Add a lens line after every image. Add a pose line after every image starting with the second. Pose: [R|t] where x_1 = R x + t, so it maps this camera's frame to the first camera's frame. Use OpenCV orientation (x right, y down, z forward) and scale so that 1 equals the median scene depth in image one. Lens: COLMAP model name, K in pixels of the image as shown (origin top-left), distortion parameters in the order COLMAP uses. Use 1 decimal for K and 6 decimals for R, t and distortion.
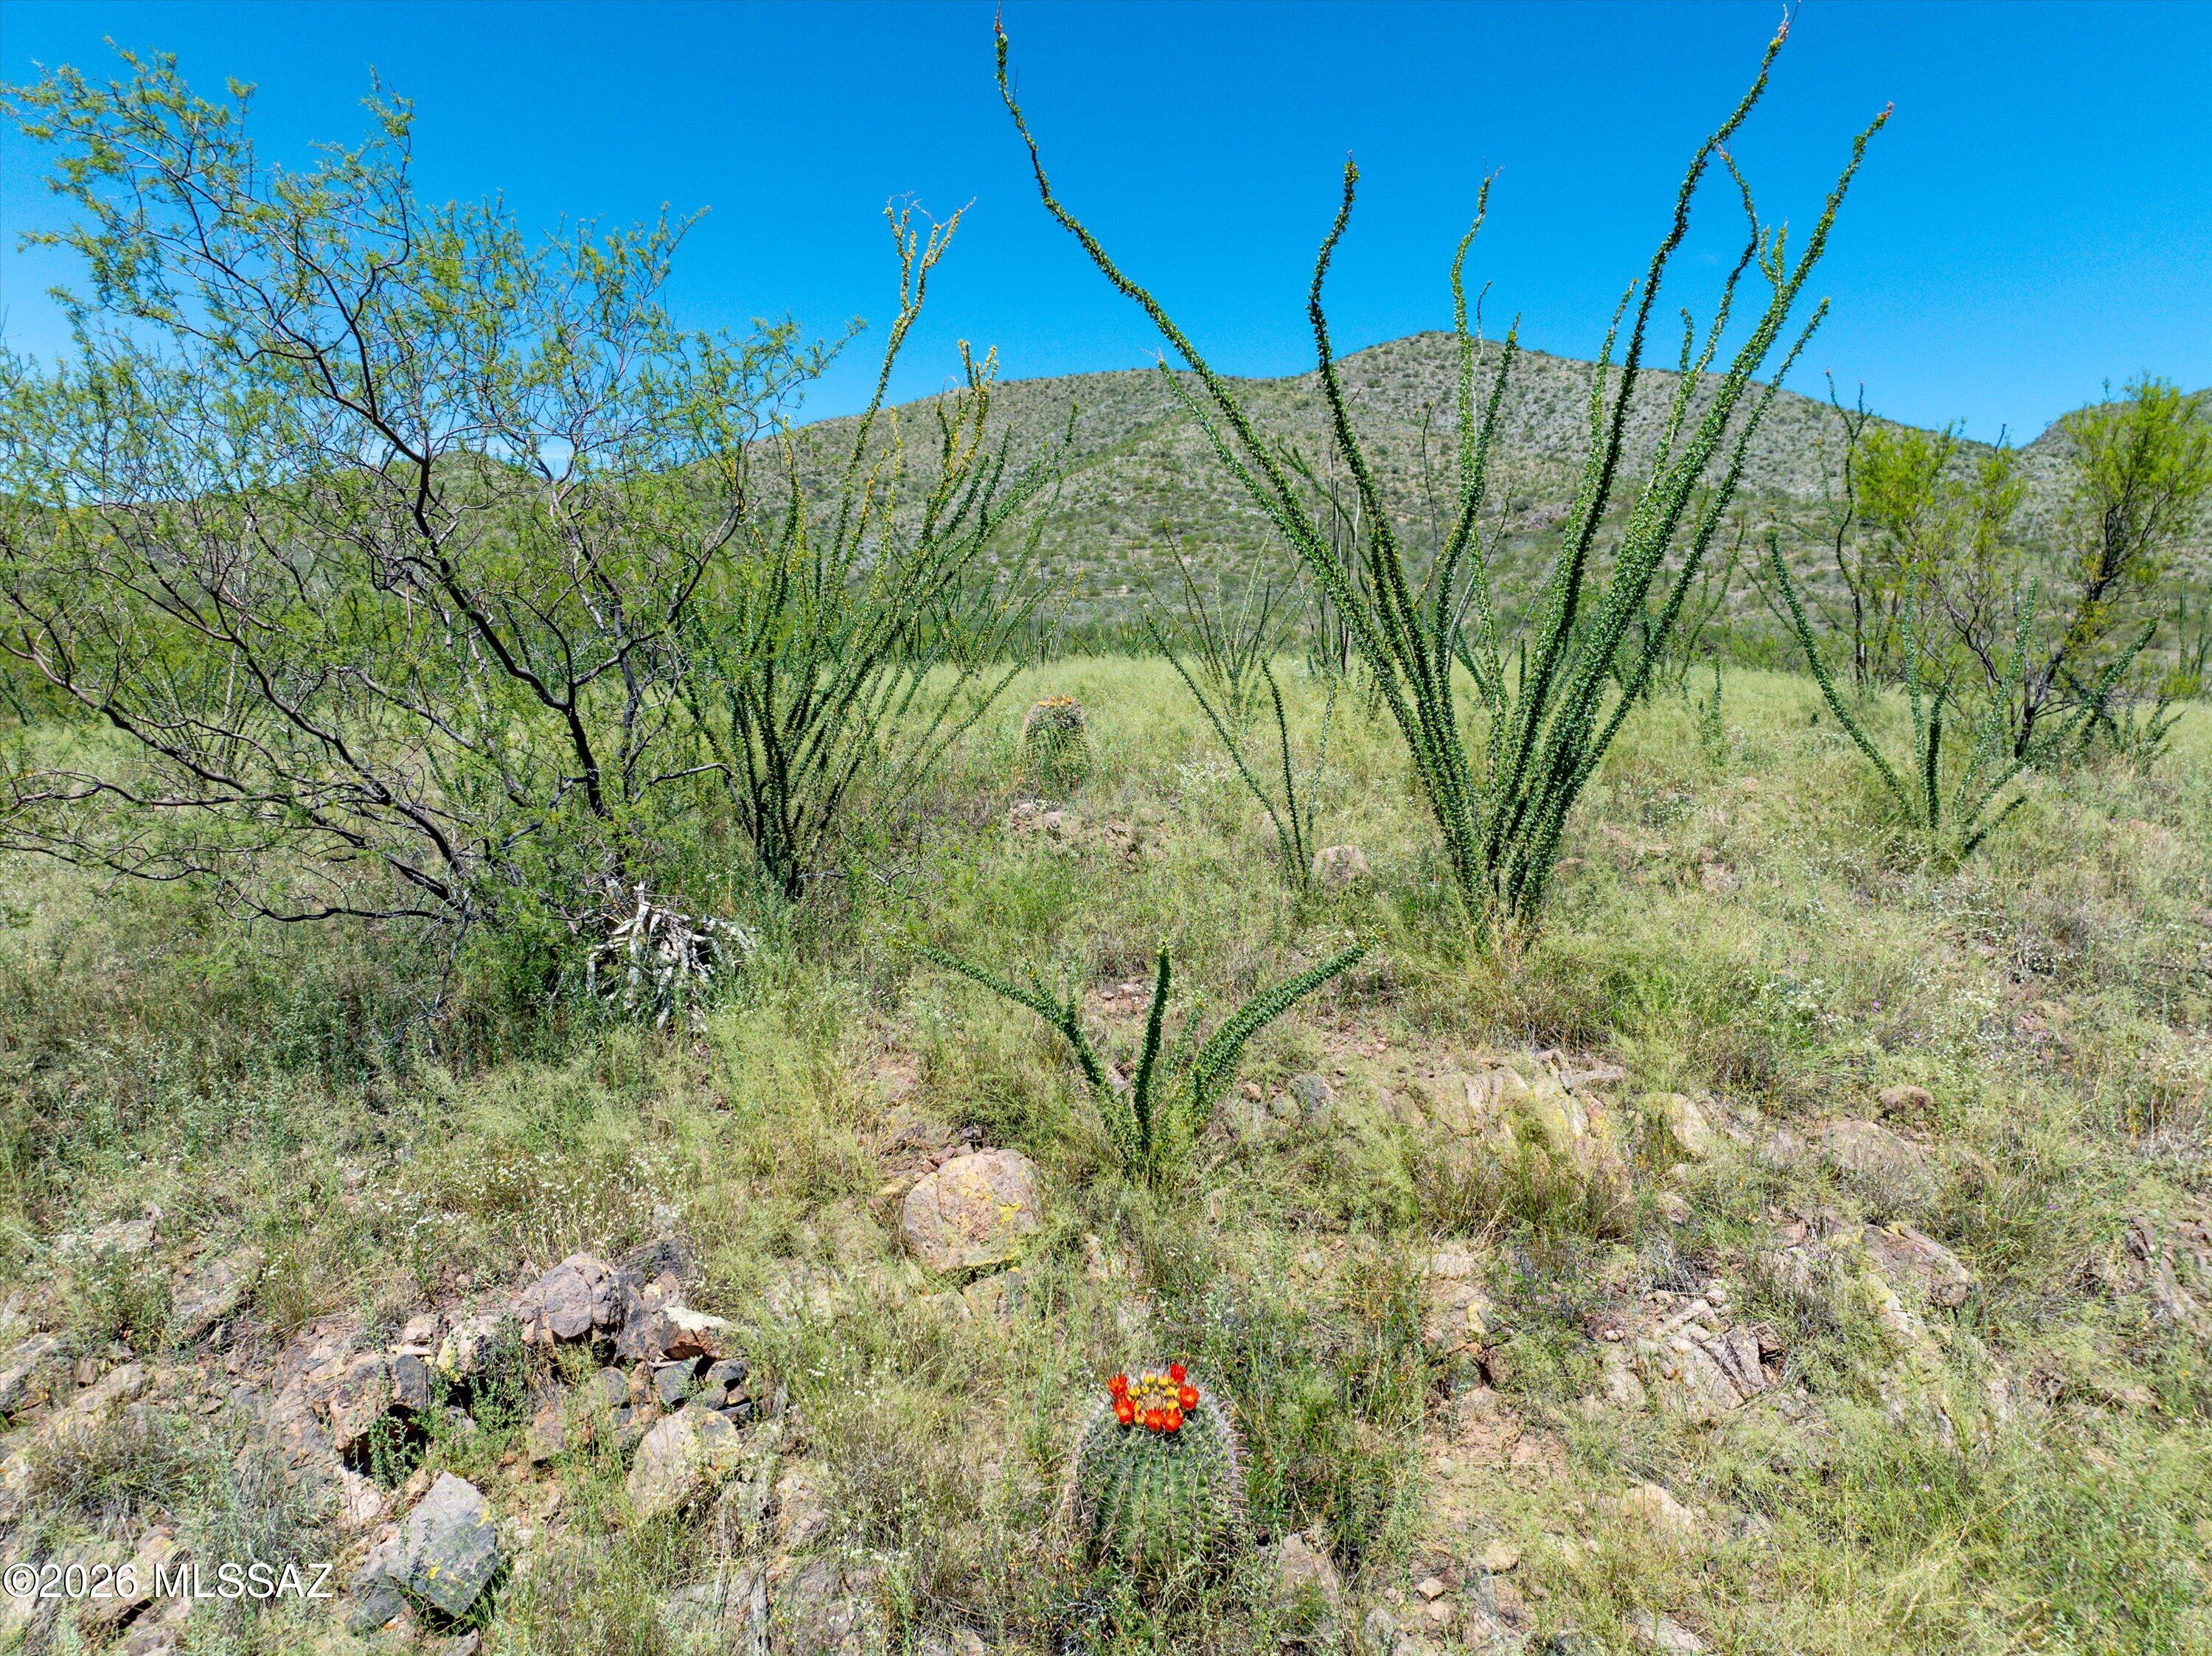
lens RADIAL K [[1537.3, 0, 1110.0], [0, 1537.3, 831.1], [0, 0, 1]] dist [-0.010997, 0.004161]
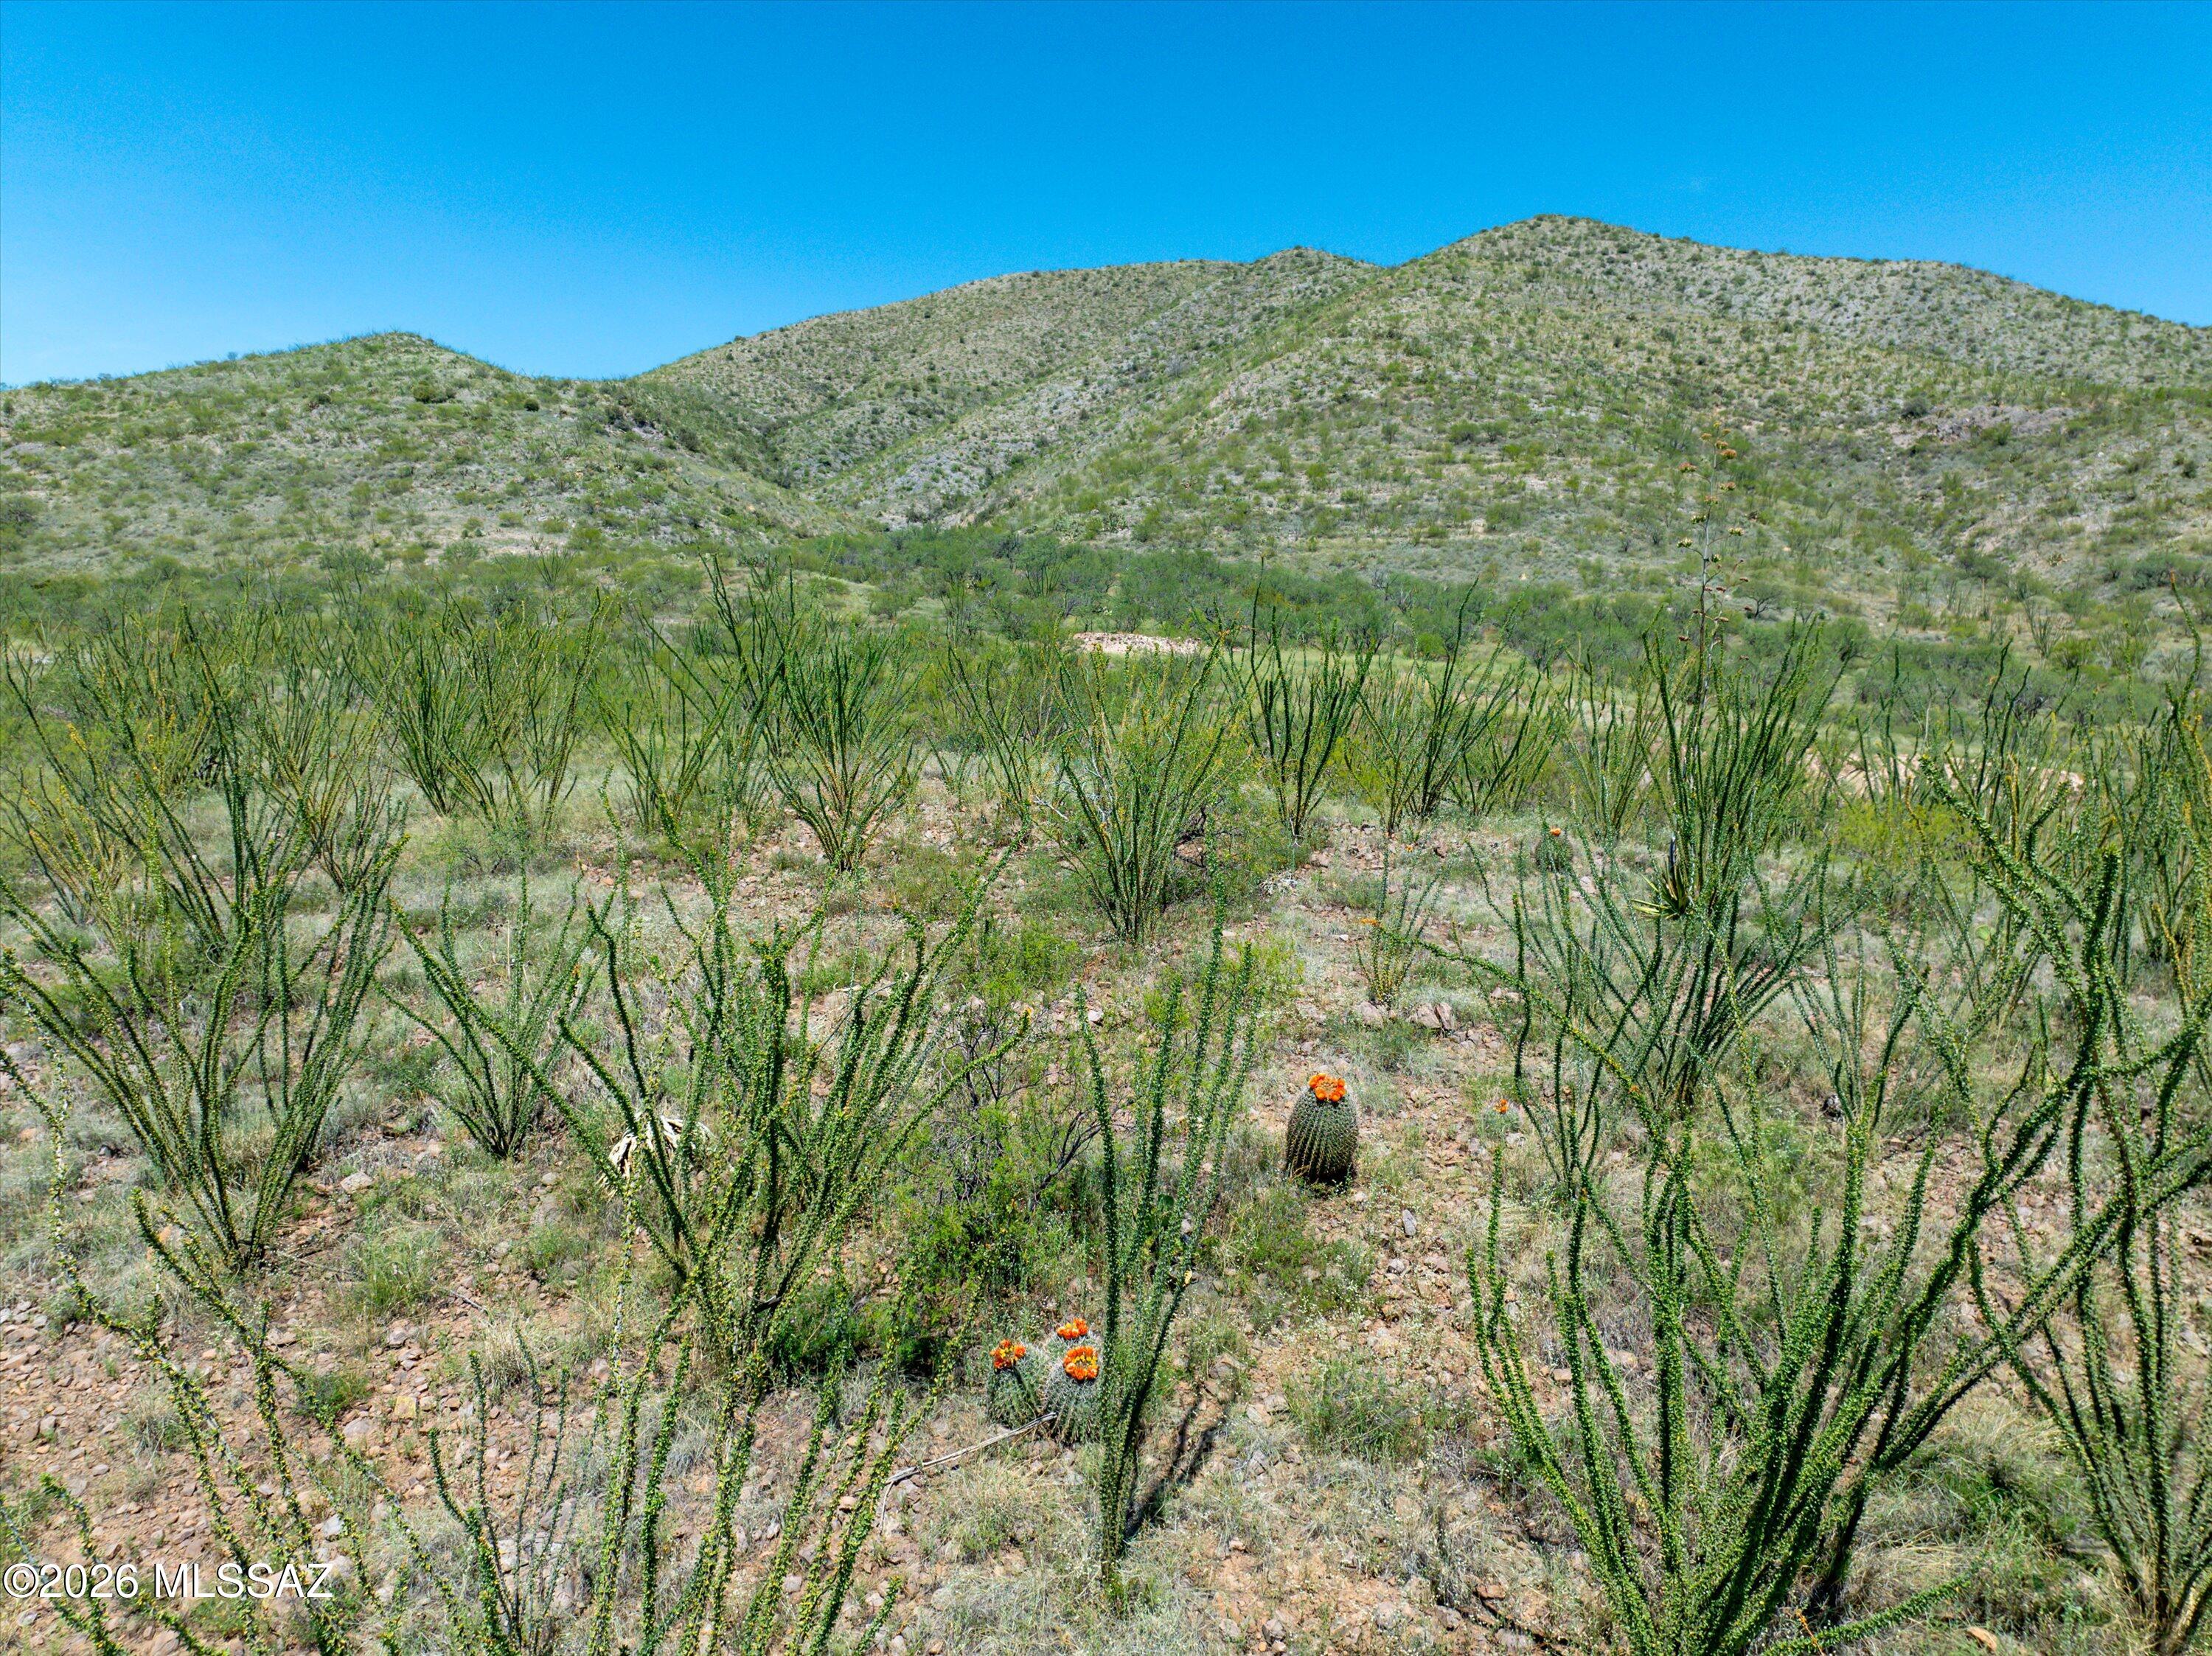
lens RADIAL K [[1537.3, 0, 1110.0], [0, 1537.3, 831.1], [0, 0, 1]] dist [-0.010997, 0.004161]
pose [[0.999077, -0.003957, 0.042777, -0.079069], [0.001994, 0.998948, 0.045820, -0.027567], [-0.042913, -0.045692, 0.998033, 0.166866]]
